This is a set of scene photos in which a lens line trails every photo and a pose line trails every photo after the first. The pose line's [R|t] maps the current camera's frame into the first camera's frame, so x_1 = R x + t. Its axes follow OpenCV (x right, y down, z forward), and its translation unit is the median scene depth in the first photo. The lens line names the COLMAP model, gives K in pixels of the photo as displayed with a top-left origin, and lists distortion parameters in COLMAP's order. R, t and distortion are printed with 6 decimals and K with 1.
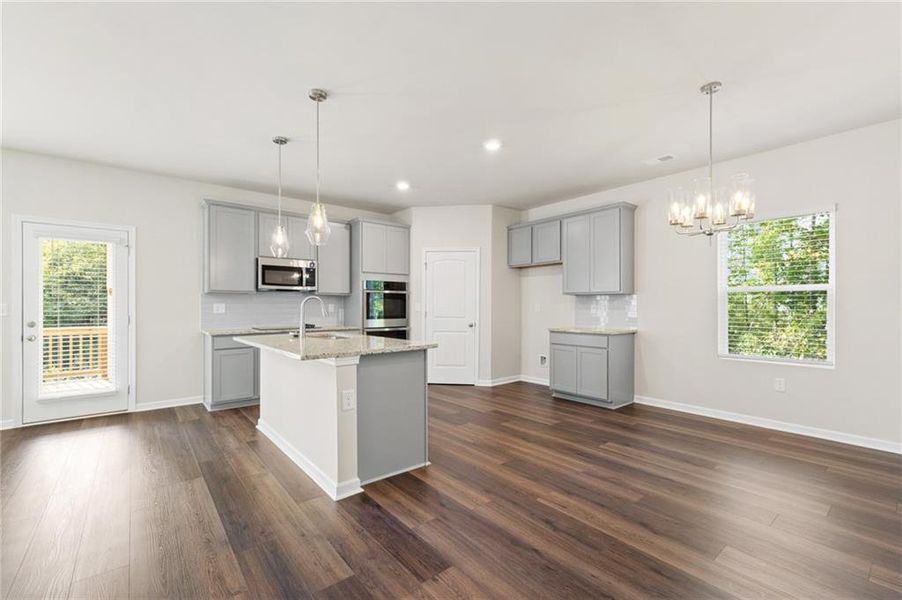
lens RADIAL K [[390.6, 0, 449.7], [0, 390.6, 300.0], [0, 0, 1]] dist [0.017692, -0.000497]
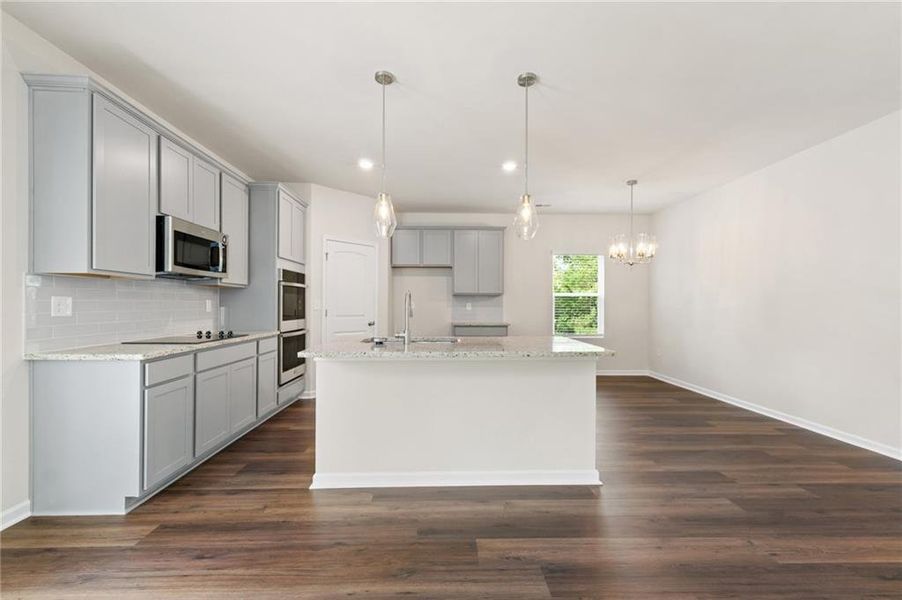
lens RADIAL K [[377.7, 0, 449.8], [0, 377.7, 307.6], [0, 0, 1]] dist [0.001088, 0.000158]
pose [[0.605834, -0.003519, 0.795584, -0.591625], [-0.020066, 0.999605, 0.019701, 0.003478], [-0.795338, -0.027899, 0.605523, 0.306588]]
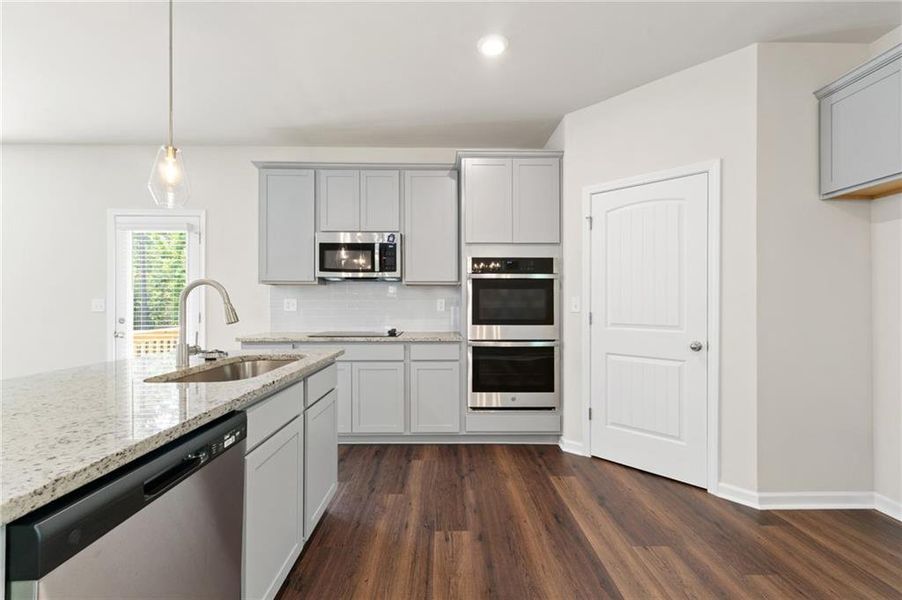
lens RADIAL K [[390.6, 0, 446.6], [0, 390.6, 296.8], [0, 0, 1]] dist [0.017692, -0.000497]
pose [[0.781079, -0.010865, -0.624338, 0.116645], [0.008215, 0.999941, -0.007124, 0.011719], [0.624378, 0.000436, 0.781122, 0.521607]]
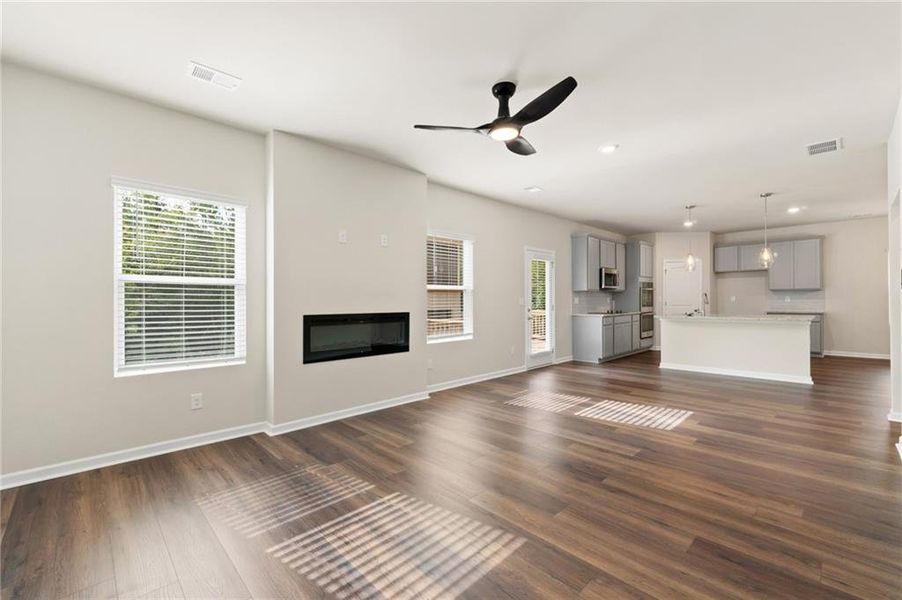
lens RADIAL K [[377.7, 0, 439.4], [0, 377.7, 301.8], [0, 0, 1]] dist [0.001088, 0.000158]
pose [[0.998234, -0.007230, 0.058958, -1.089941], [0.006024, 0.999770, 0.020594, -0.006785], [-0.059094, -0.020202, 0.998048, -0.431117]]
